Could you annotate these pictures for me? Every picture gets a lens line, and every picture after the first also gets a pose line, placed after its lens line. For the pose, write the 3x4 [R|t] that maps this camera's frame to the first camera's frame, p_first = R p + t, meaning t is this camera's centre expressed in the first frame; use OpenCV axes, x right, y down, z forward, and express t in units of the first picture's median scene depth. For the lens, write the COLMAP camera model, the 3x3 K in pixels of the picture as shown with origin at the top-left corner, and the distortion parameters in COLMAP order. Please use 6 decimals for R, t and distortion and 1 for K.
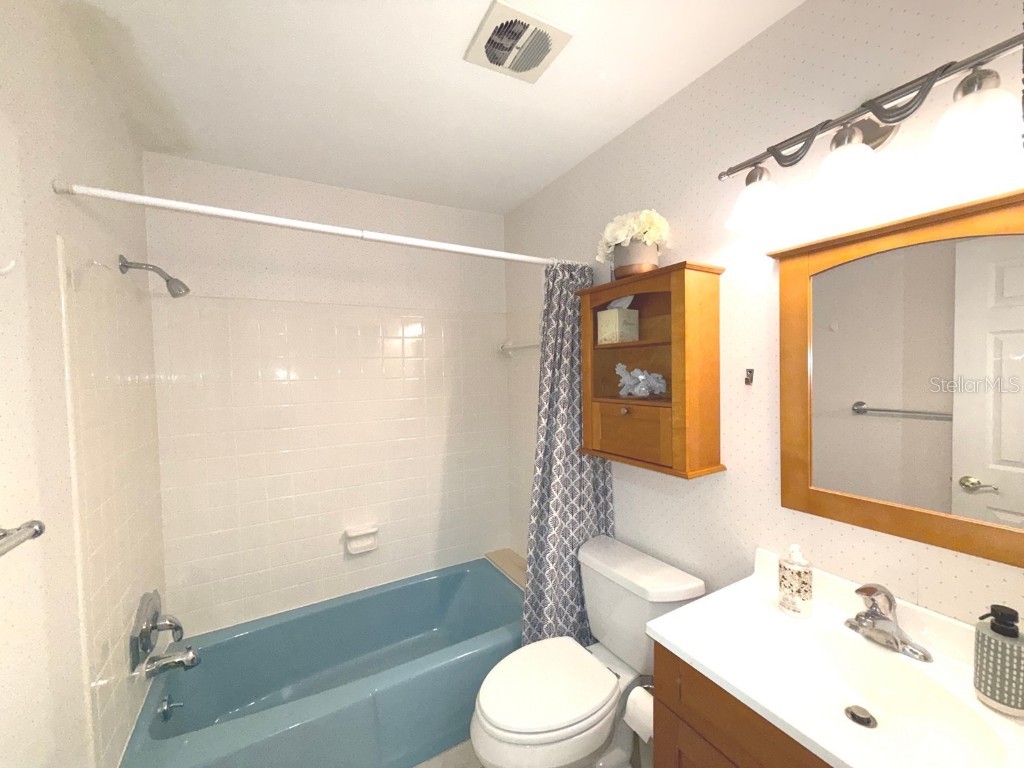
lens RADIAL K [[409.0, 0, 512.0], [0, 409.0, 386.3], [0, 0, 1]] dist [0.000772, -0.000228]
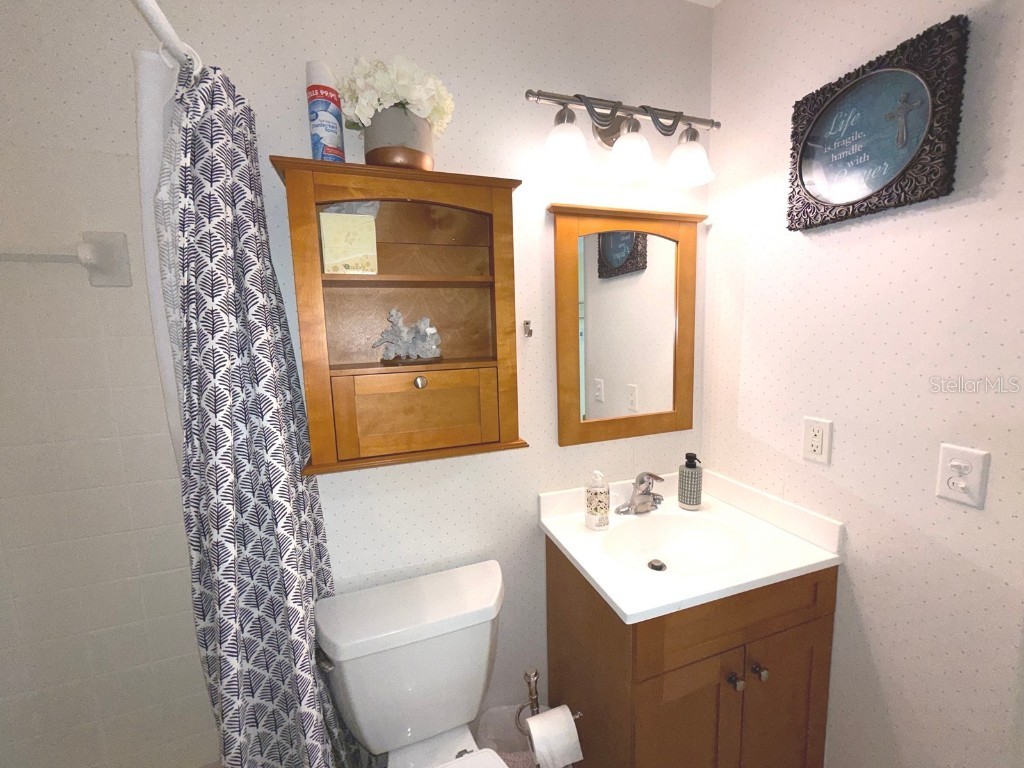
lens RADIAL K [[454.0, 0, 513.2], [0, 454.0, 382.4], [0, 0, 1]] dist [0.004134, 0.000269]
pose [[0.152559, -0.115522, 0.981519, -0.544161], [0.052598, 0.992686, 0.108661, -0.013774], [-0.986894, 0.035048, 0.157519, 0.960350]]
